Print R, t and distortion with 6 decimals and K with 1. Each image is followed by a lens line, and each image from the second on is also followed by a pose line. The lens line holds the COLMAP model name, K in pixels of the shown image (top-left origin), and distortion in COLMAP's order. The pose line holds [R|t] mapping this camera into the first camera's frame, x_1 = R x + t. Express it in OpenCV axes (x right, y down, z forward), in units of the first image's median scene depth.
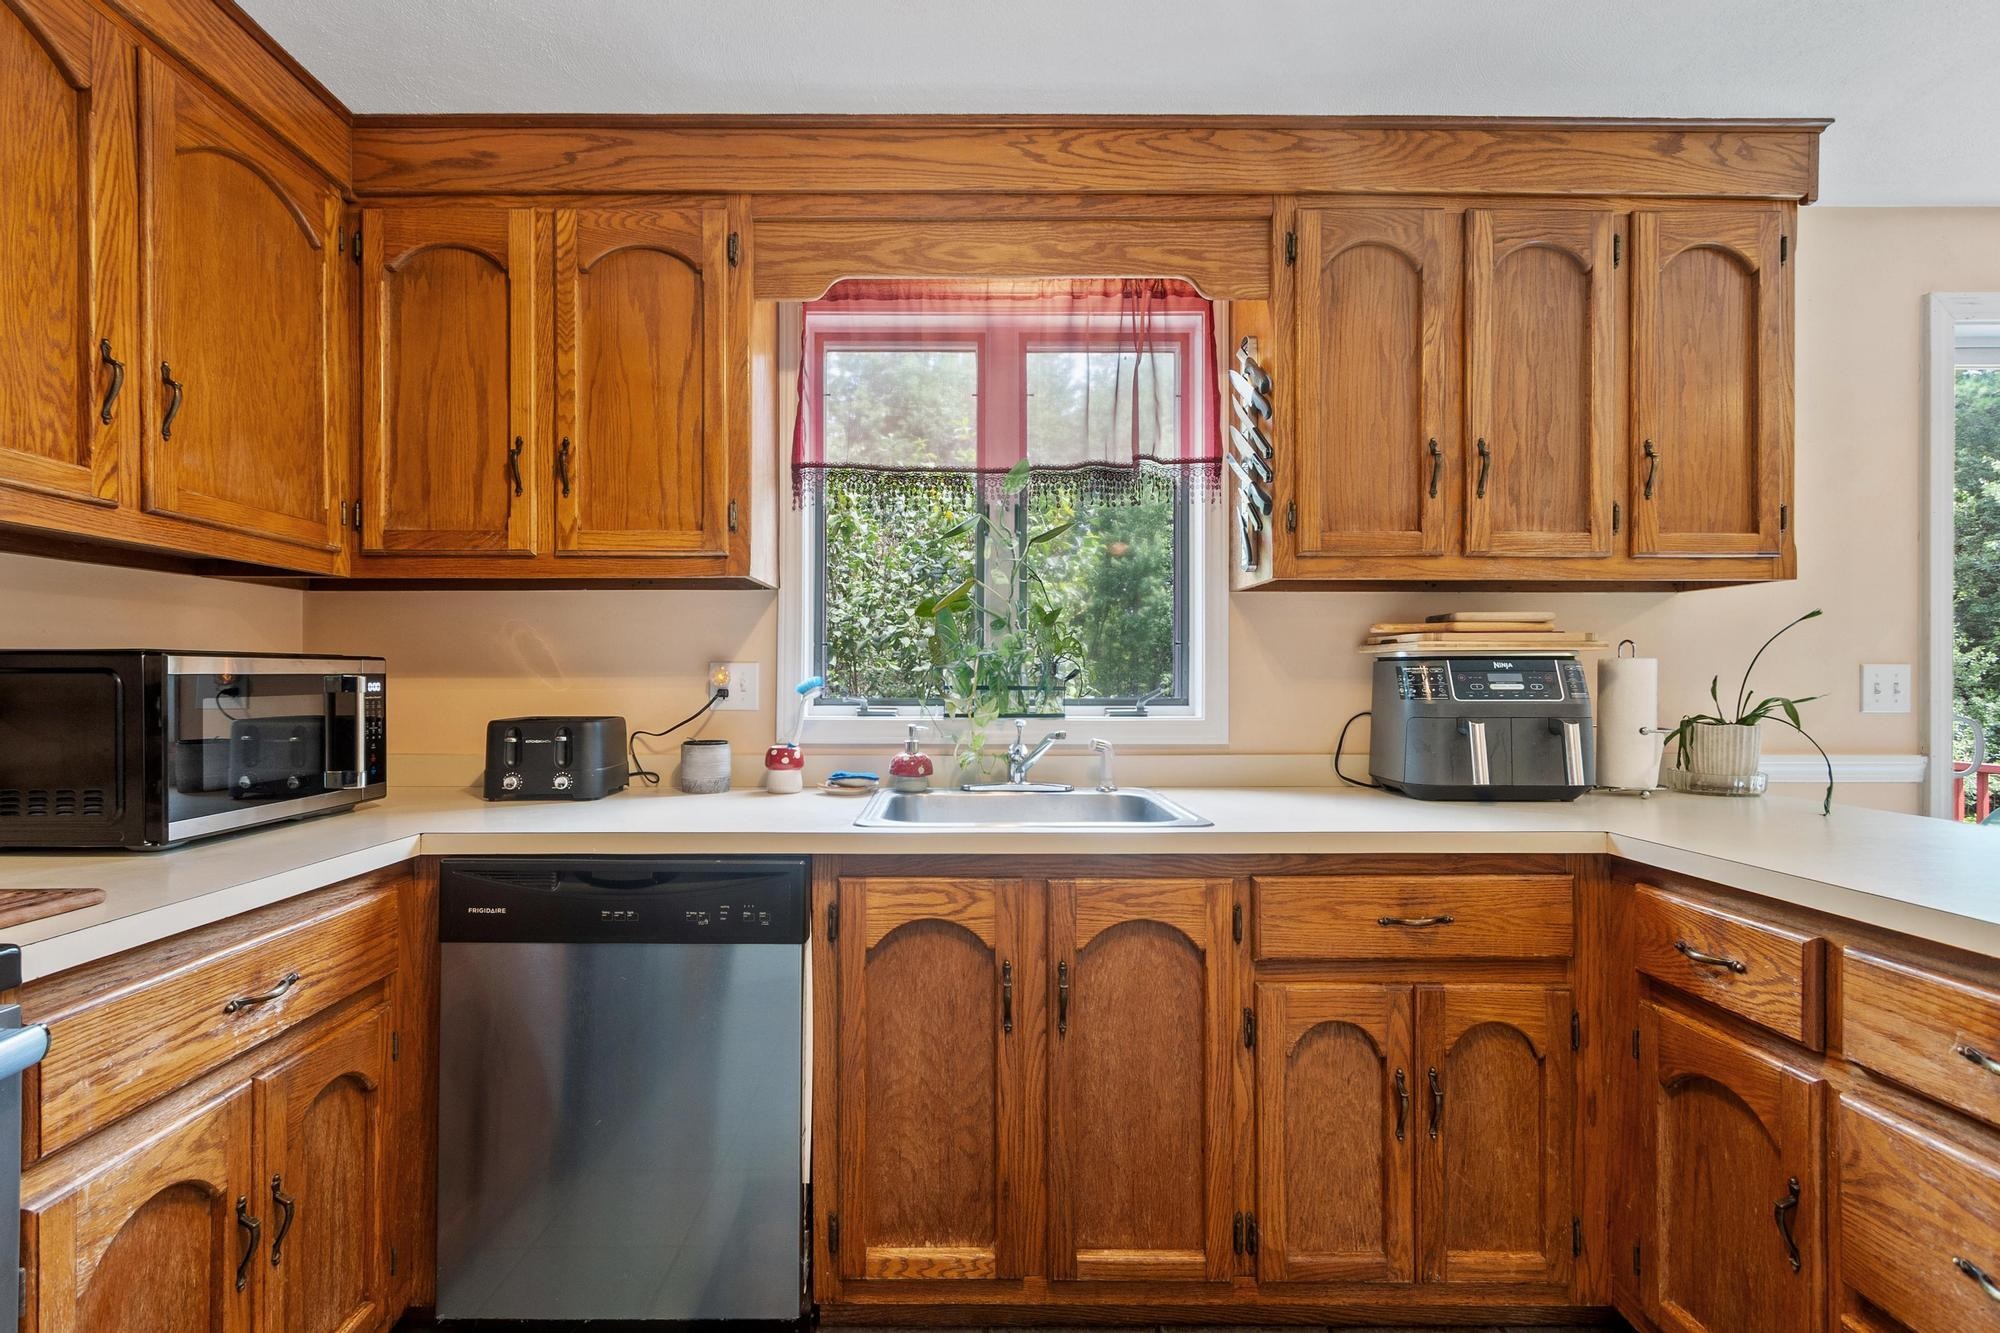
lens RADIAL K [[923.0, 0, 958.0], [0, 923.0, 679.1], [0, 0, 1]] dist [0.010596, -0.005208]
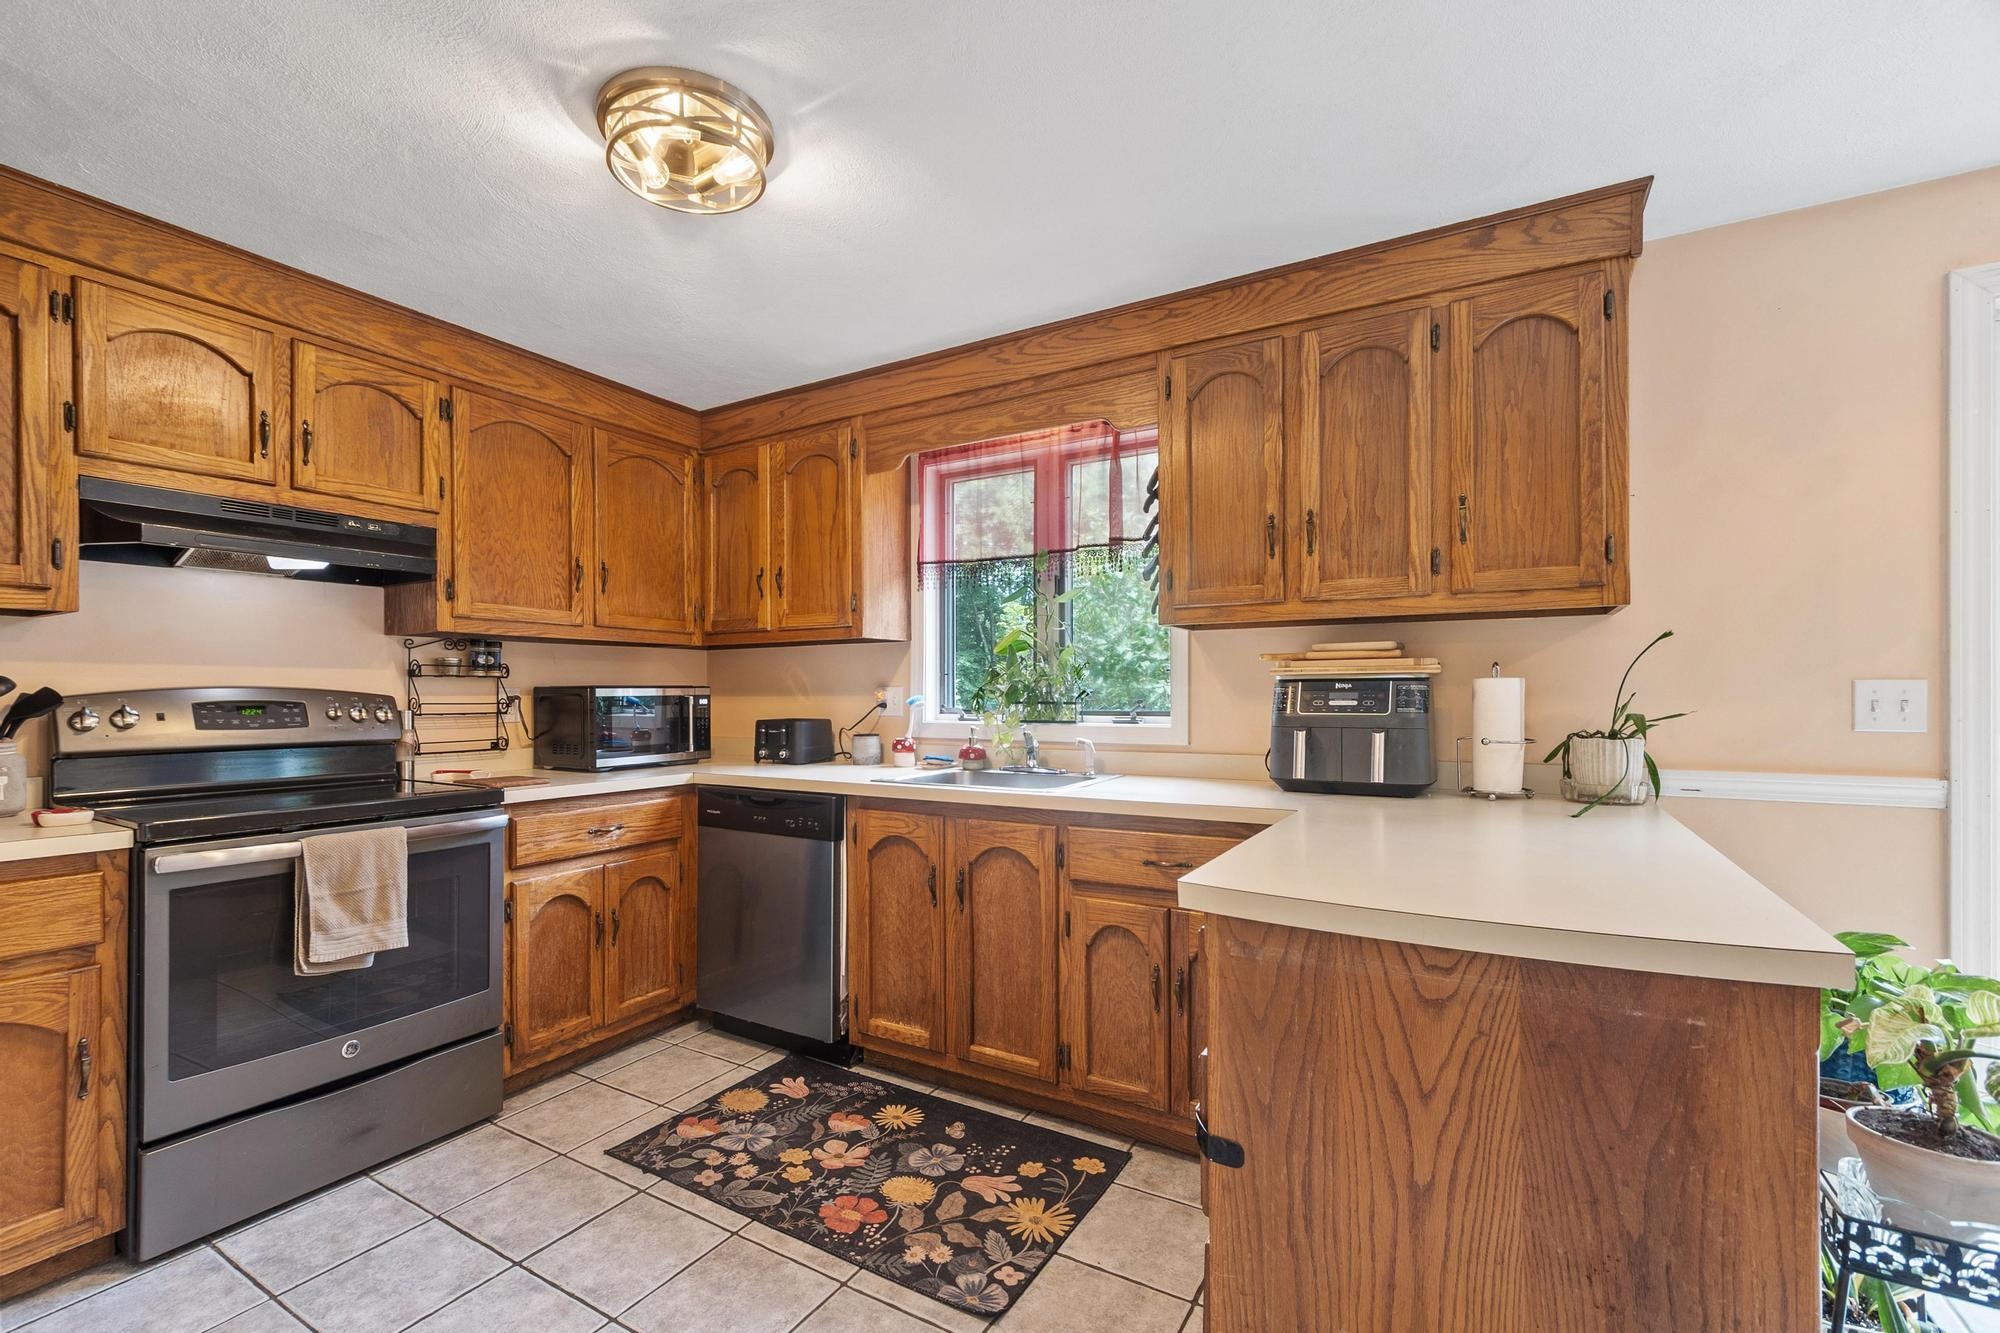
lens RADIAL K [[864.9, 0, 957.3], [0, 864.9, 692.0], [0, 0, 1]] dist [0.003333, -0.000821]
pose [[0.849711, -0.004009, -0.527233, 0.778875], [0.003647, 0.999992, -0.001727, -0.006607], [0.527236, -0.000456, 0.849719, -0.274351]]
